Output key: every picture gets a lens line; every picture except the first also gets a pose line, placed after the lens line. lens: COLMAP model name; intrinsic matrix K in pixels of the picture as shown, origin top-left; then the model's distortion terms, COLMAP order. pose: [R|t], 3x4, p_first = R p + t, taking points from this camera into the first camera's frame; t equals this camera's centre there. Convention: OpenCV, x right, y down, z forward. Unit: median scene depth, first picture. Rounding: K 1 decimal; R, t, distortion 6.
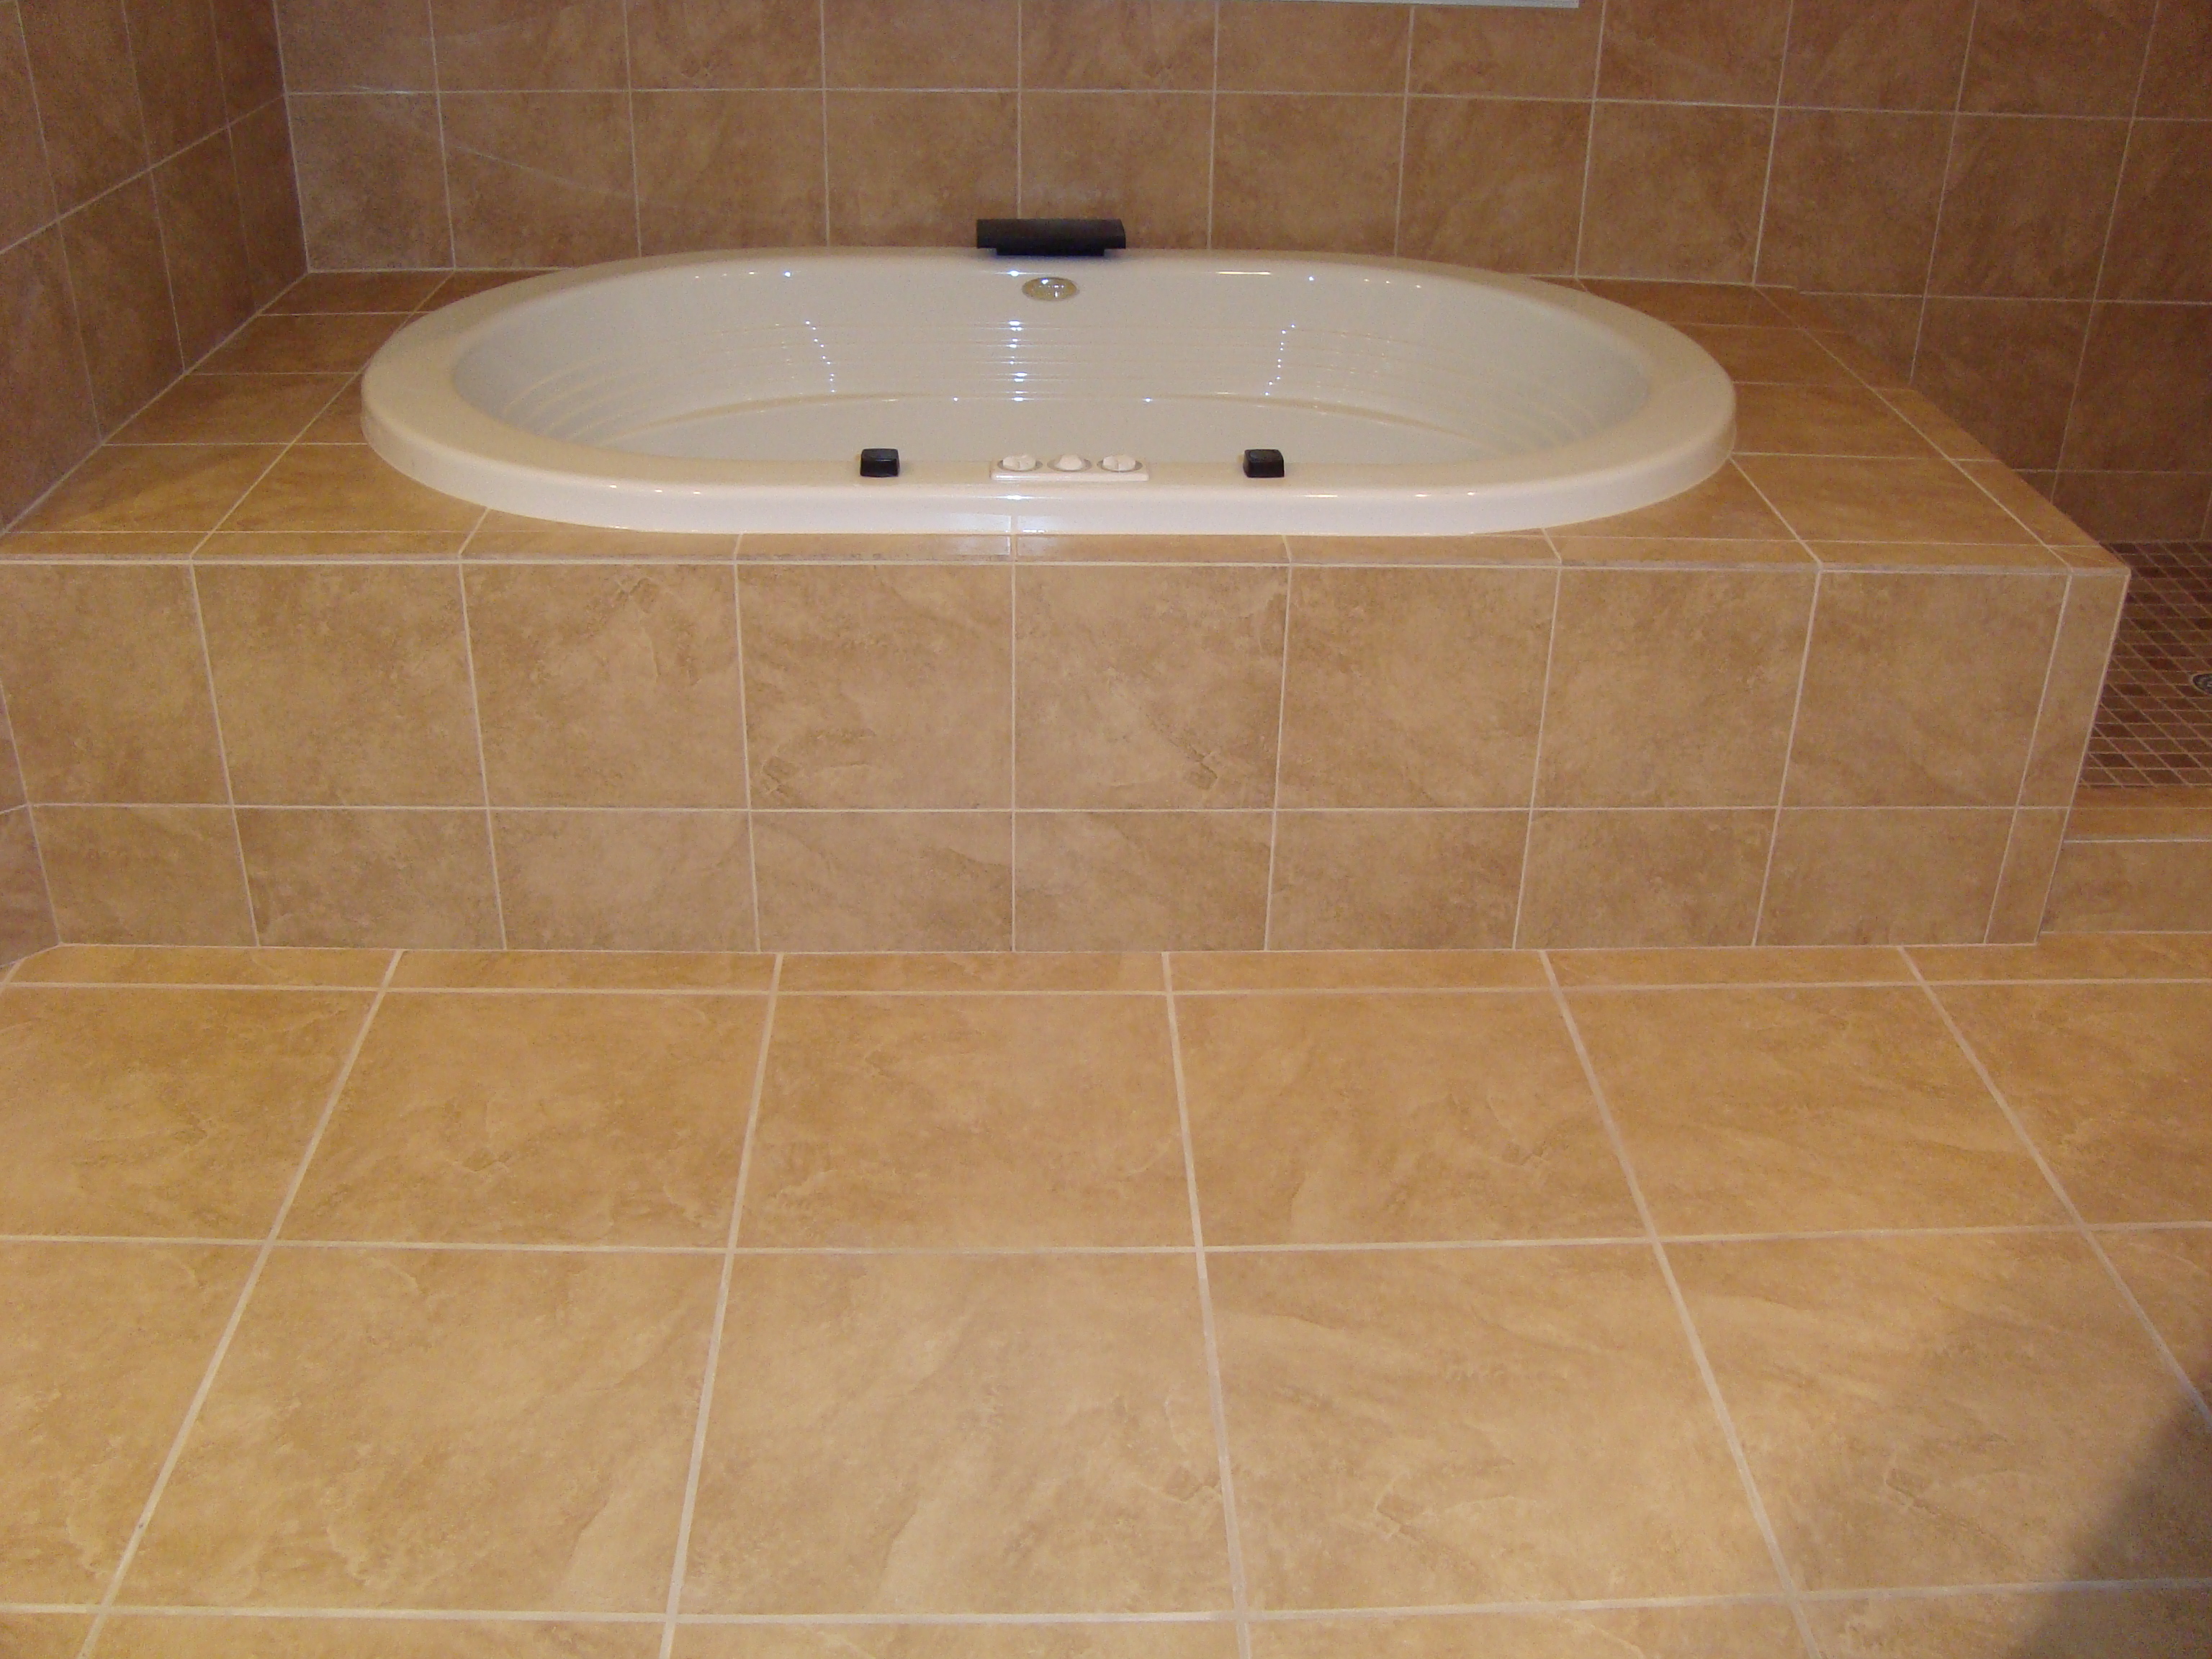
lens RADIAL K [[2217.1, 0, 1106.0], [0, 2217.1, 829.5], [0, 0, 1]] dist [-0.208887, 0.226961]
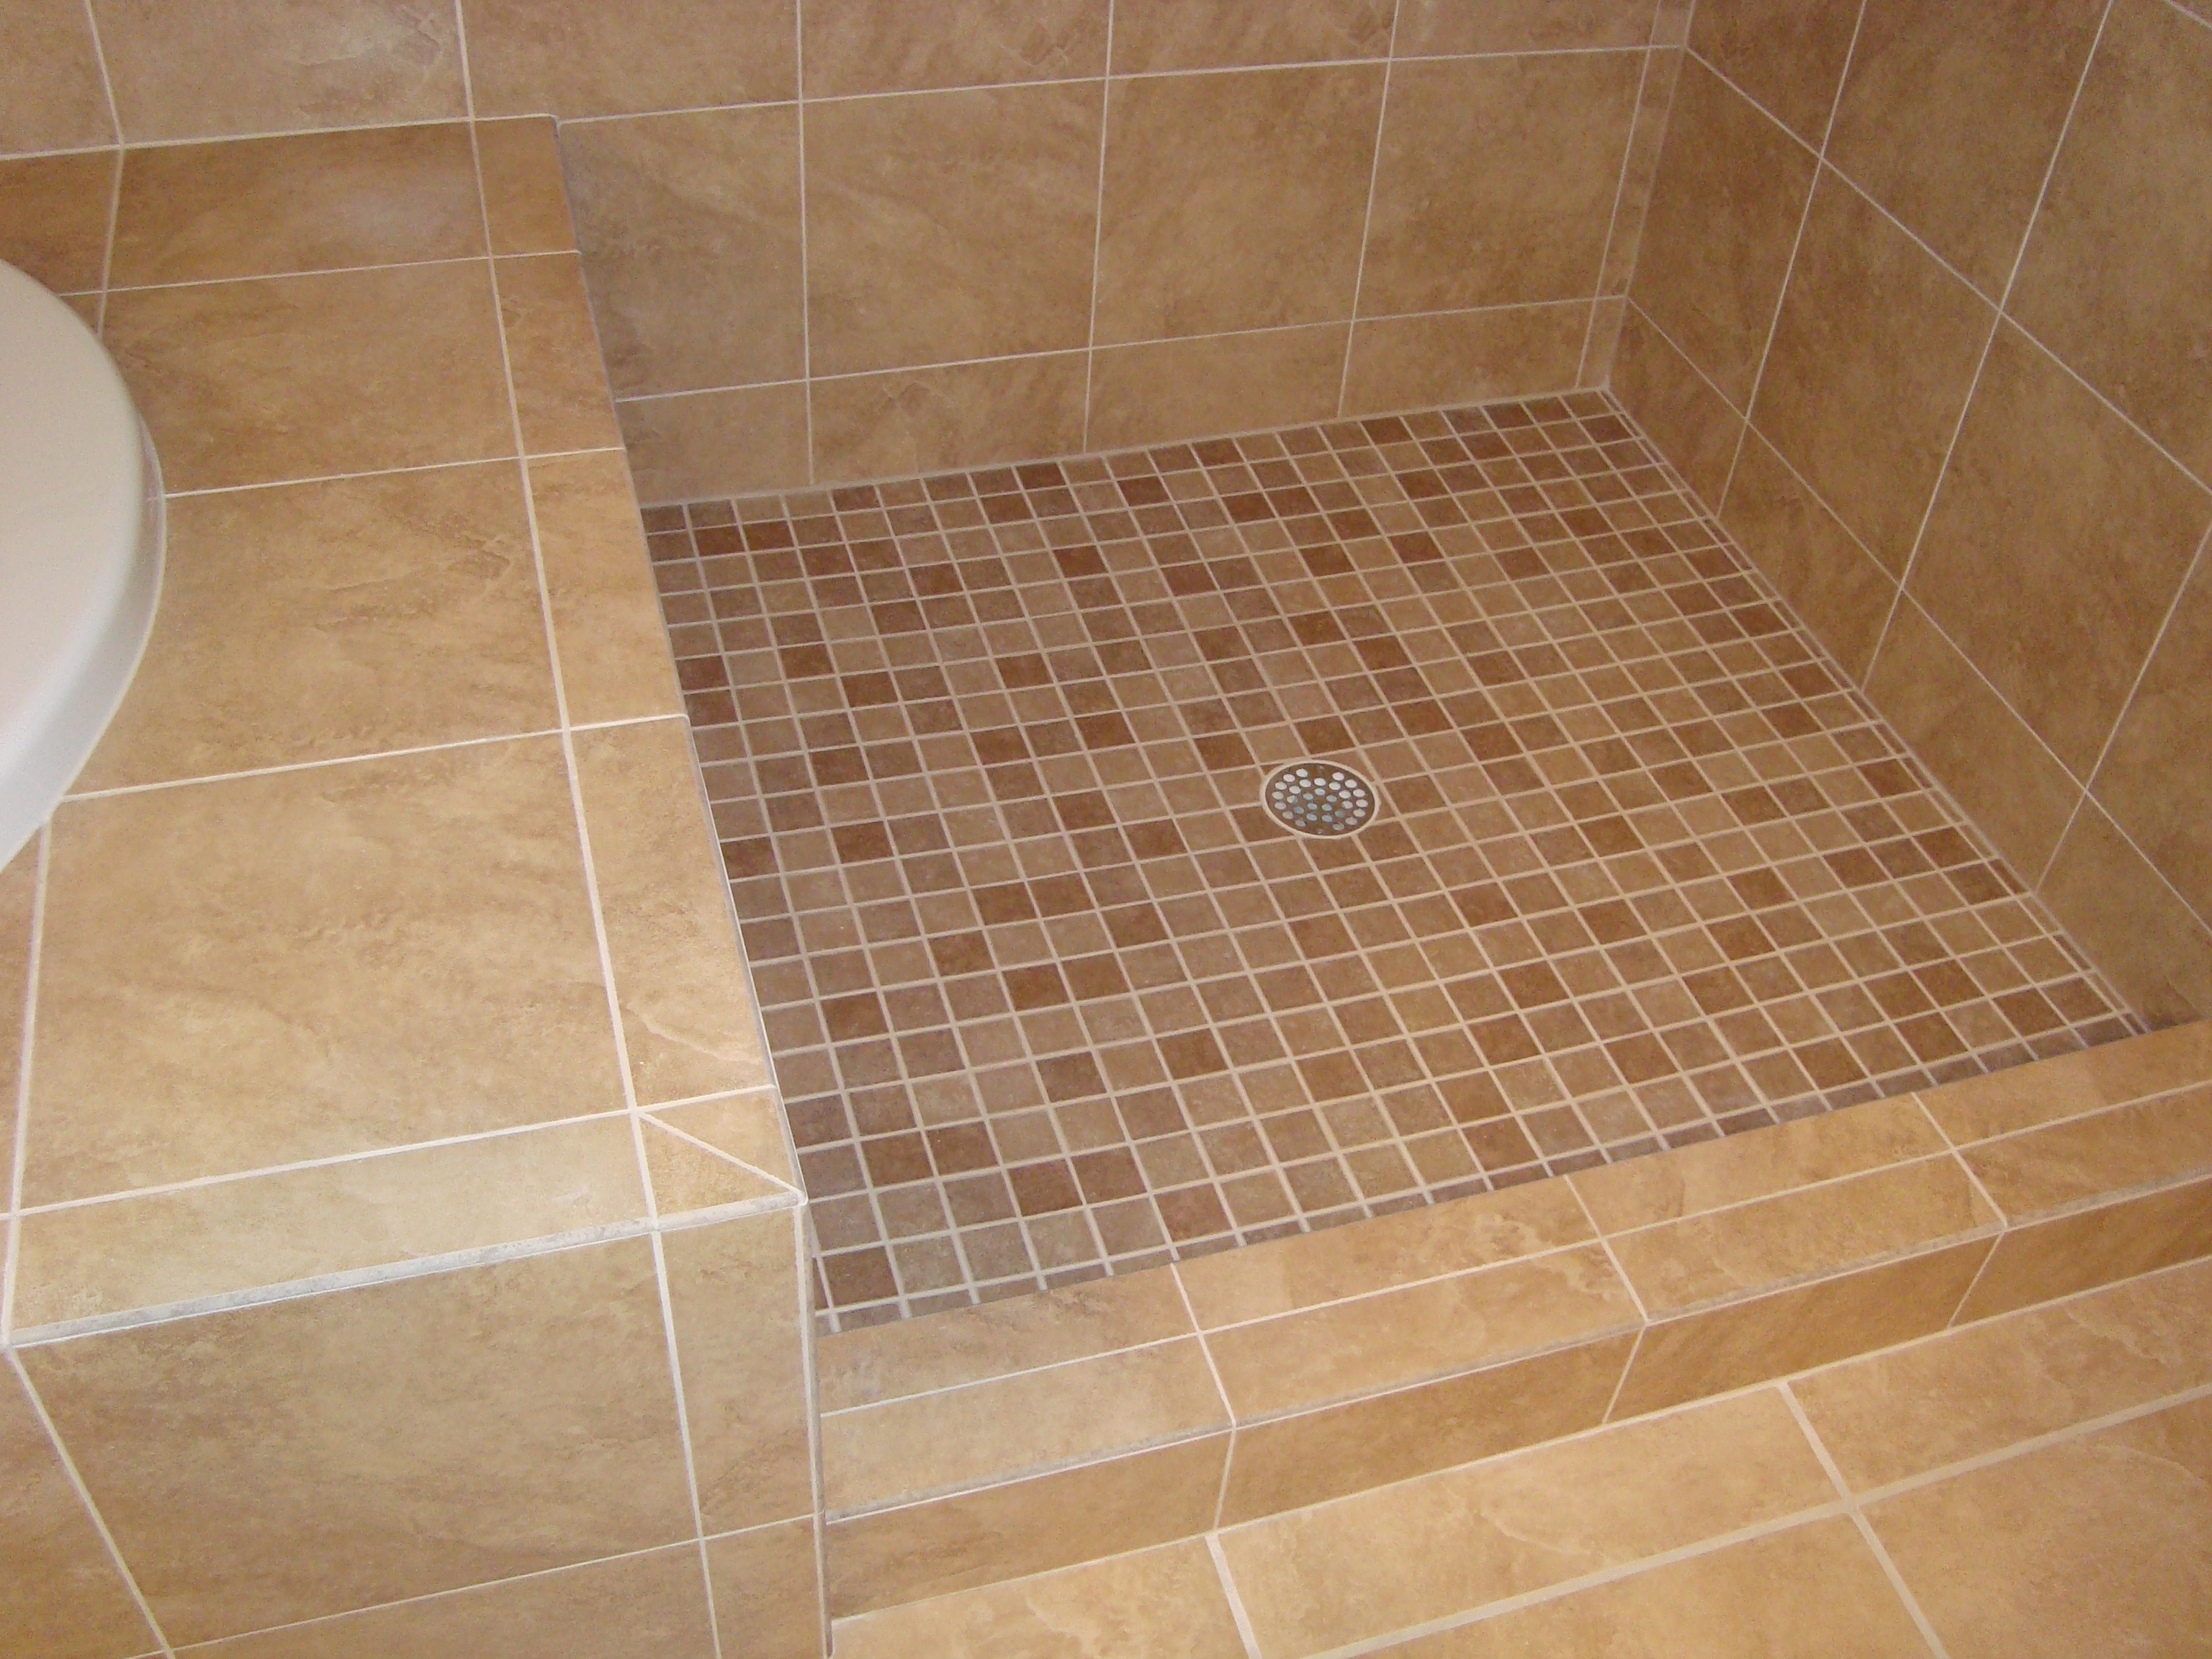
lens RADIAL K [[2146.5, 0, 1111.9], [0, 2146.5, 779.6], [0, 0, 1]] dist [-0.190188, 0.159460]
pose [[0.966490, -0.137456, 0.216802, 0.443373], [0.081894, 0.965529, 0.247079, -0.288370], [-0.243291, -0.221044, 0.944431, 0.591352]]
